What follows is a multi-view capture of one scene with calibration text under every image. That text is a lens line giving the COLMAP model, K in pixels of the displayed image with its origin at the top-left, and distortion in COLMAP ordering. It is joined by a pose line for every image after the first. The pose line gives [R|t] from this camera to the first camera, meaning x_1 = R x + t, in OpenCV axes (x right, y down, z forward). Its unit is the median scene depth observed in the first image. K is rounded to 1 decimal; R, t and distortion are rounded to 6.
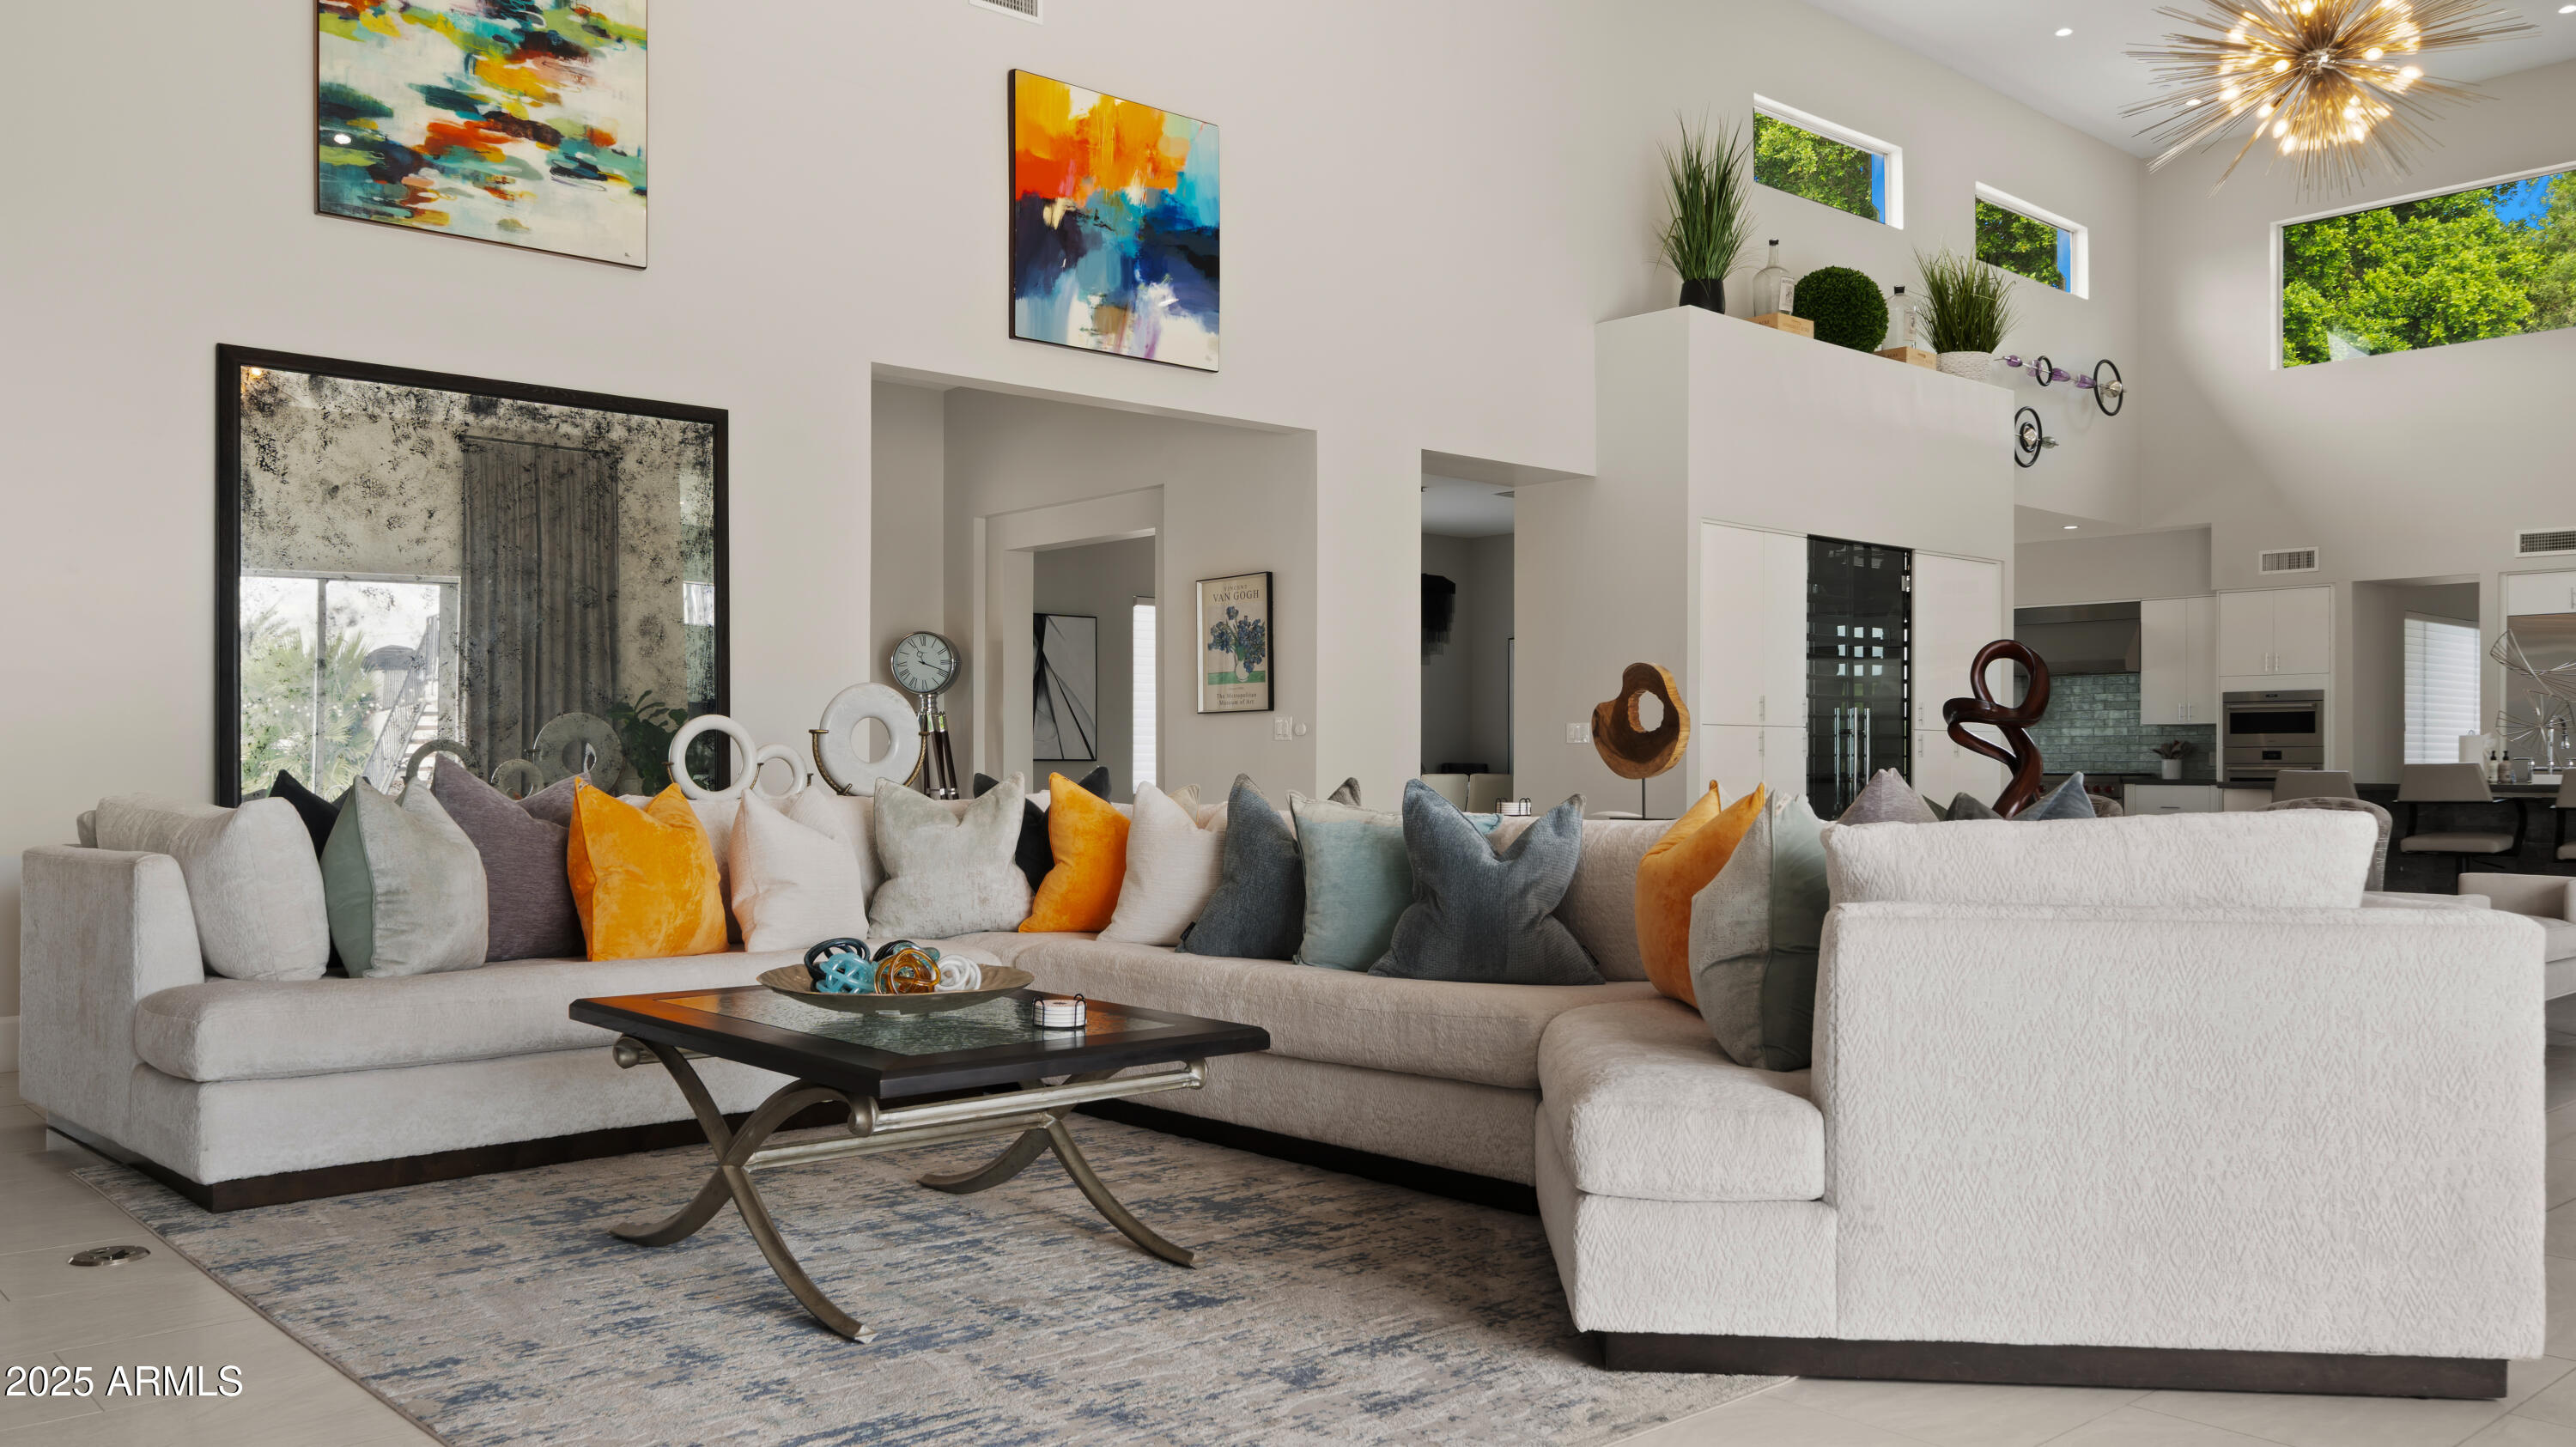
lens RADIAL K [[1935.8, 0, 1243.6], [0, 1935.8, 766.0], [0, 0, 1]] dist [-0.000989, 0.004947]
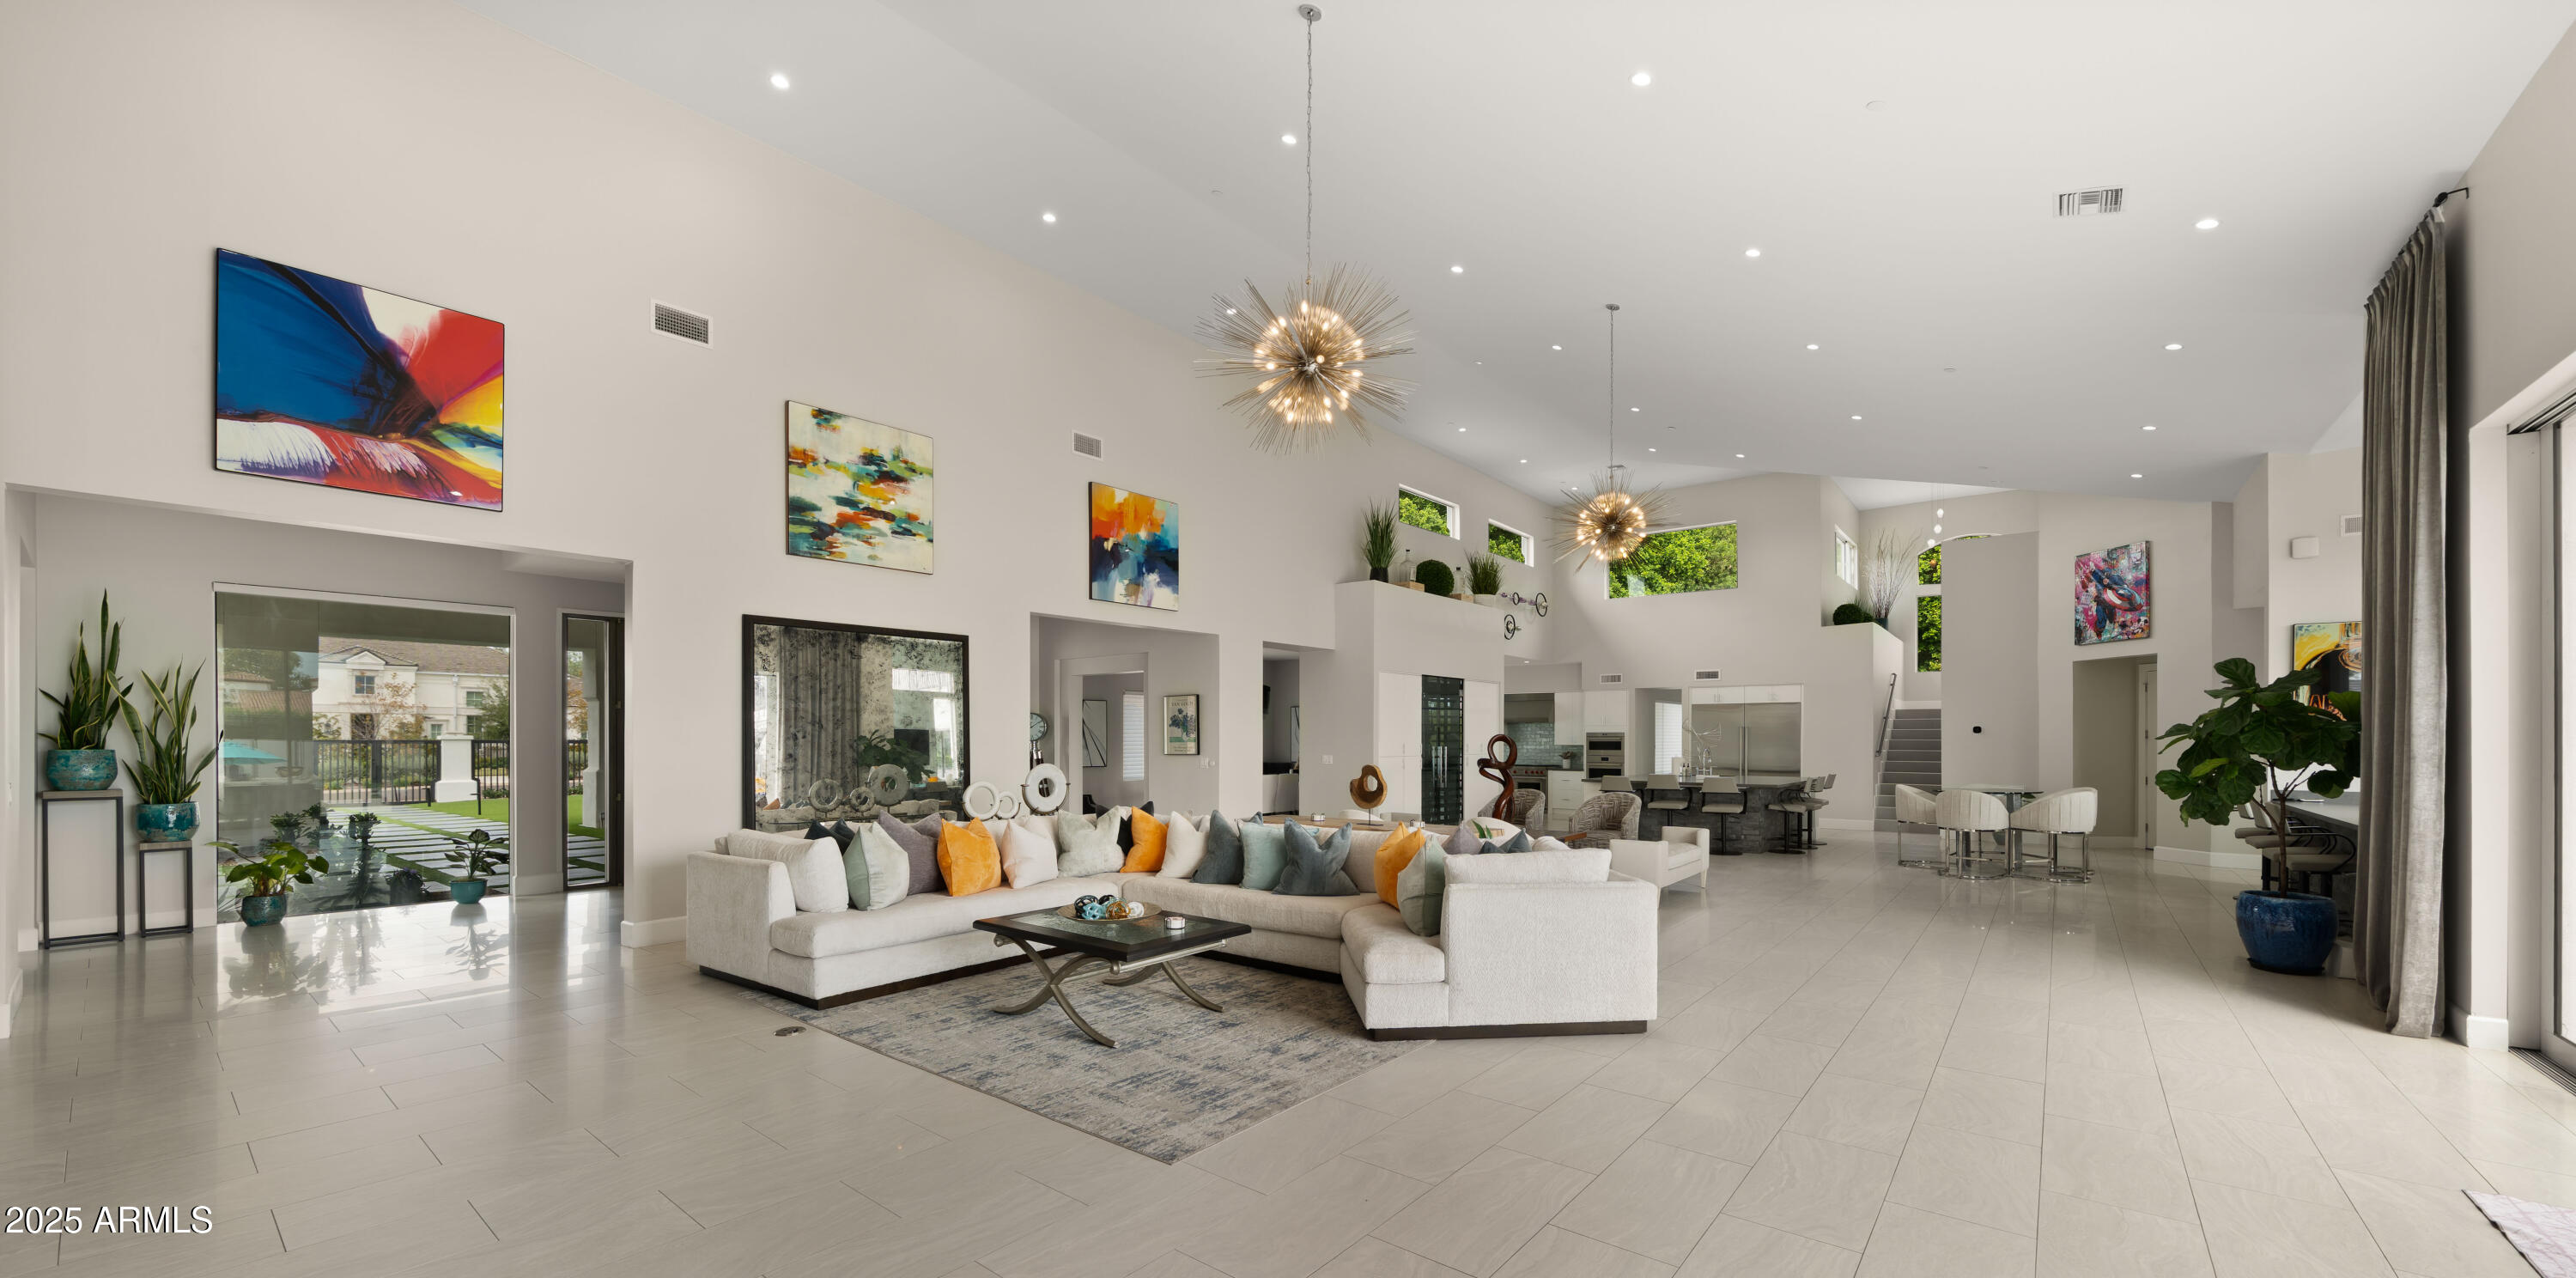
lens RADIAL K [[944.1, 0, 1333.8], [0, 944.1, 746.6], [0, 0, 1]] dist [-0.007873, -0.000179]
pose [[0.979965, -0.002000, 0.199161, -0.072838], [0.000158, 0.999957, 0.009266, -0.069371], [-0.199171, -0.009049, 0.979923, -0.182543]]
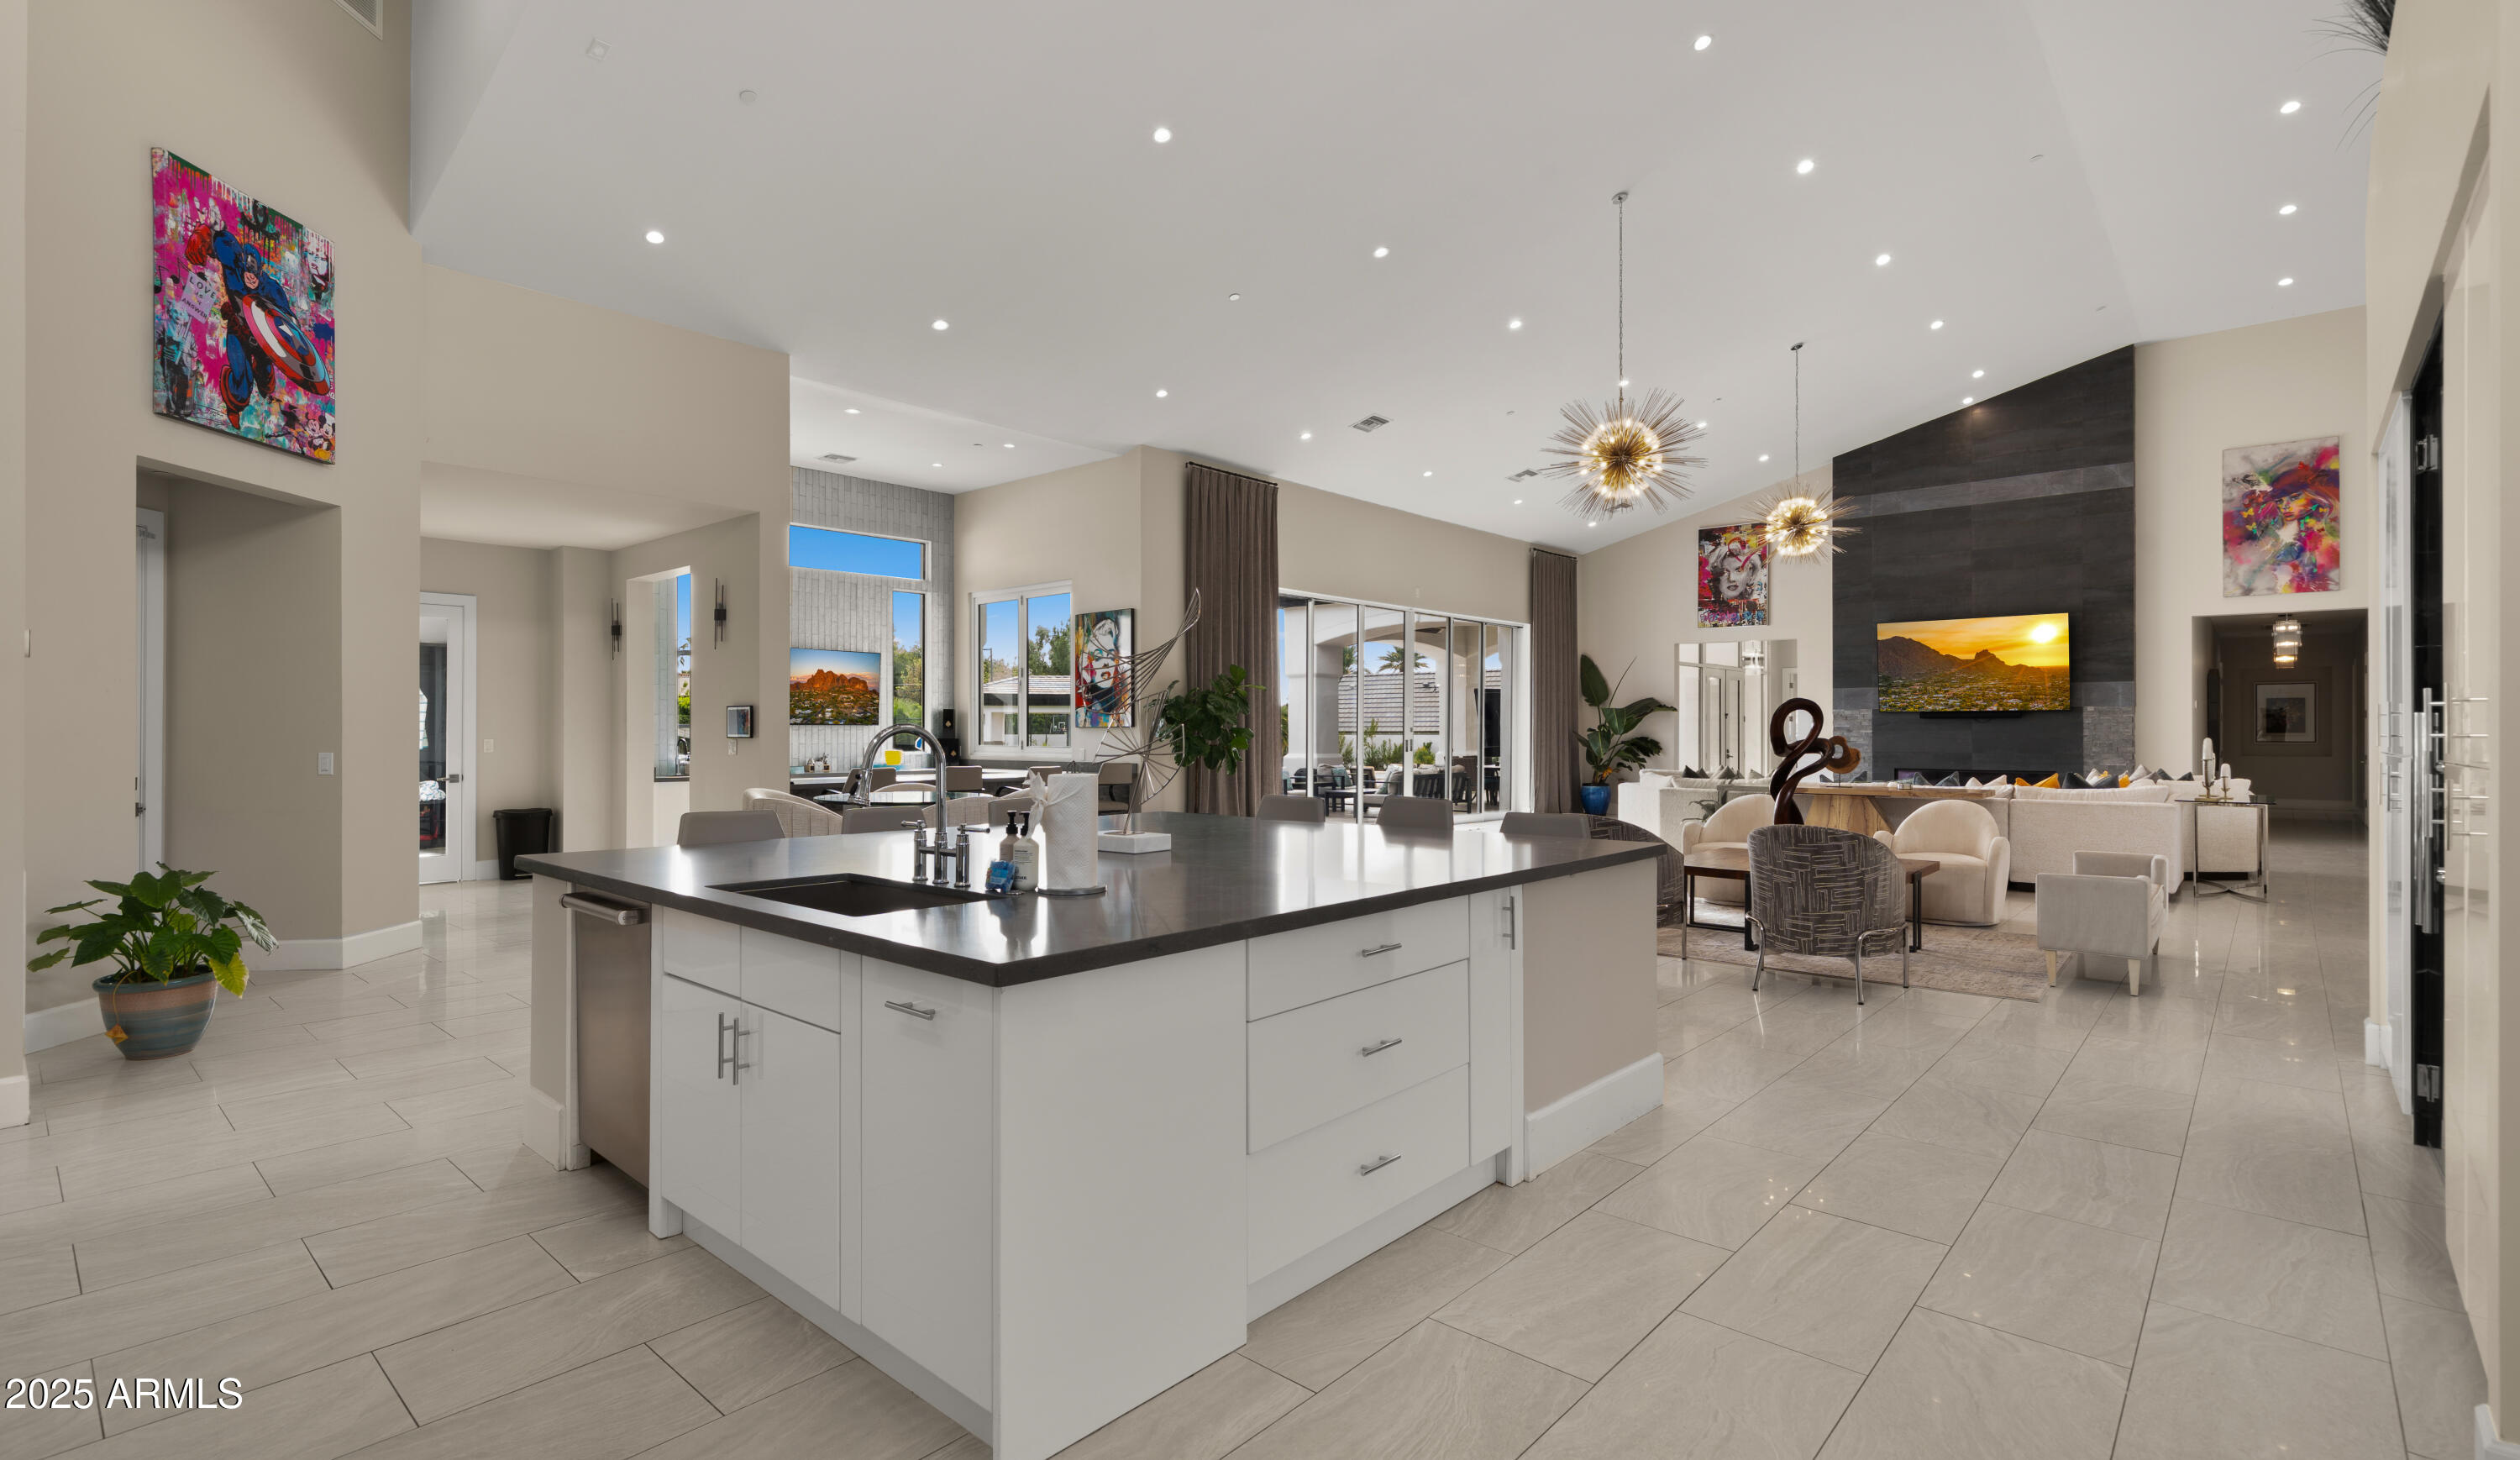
lens RADIAL K [[1159.8, 0, 1250.3], [0, 1159.8, 728.8], [0, 0, 1]] dist [0.003008, -0.000478]
pose [[-0.991648, -0.003145, -0.128937, 1.066856], [-0.002446, 0.999981, -0.005574, -0.041010], [0.128952, -0.005212, -0.991637, 2.106040]]
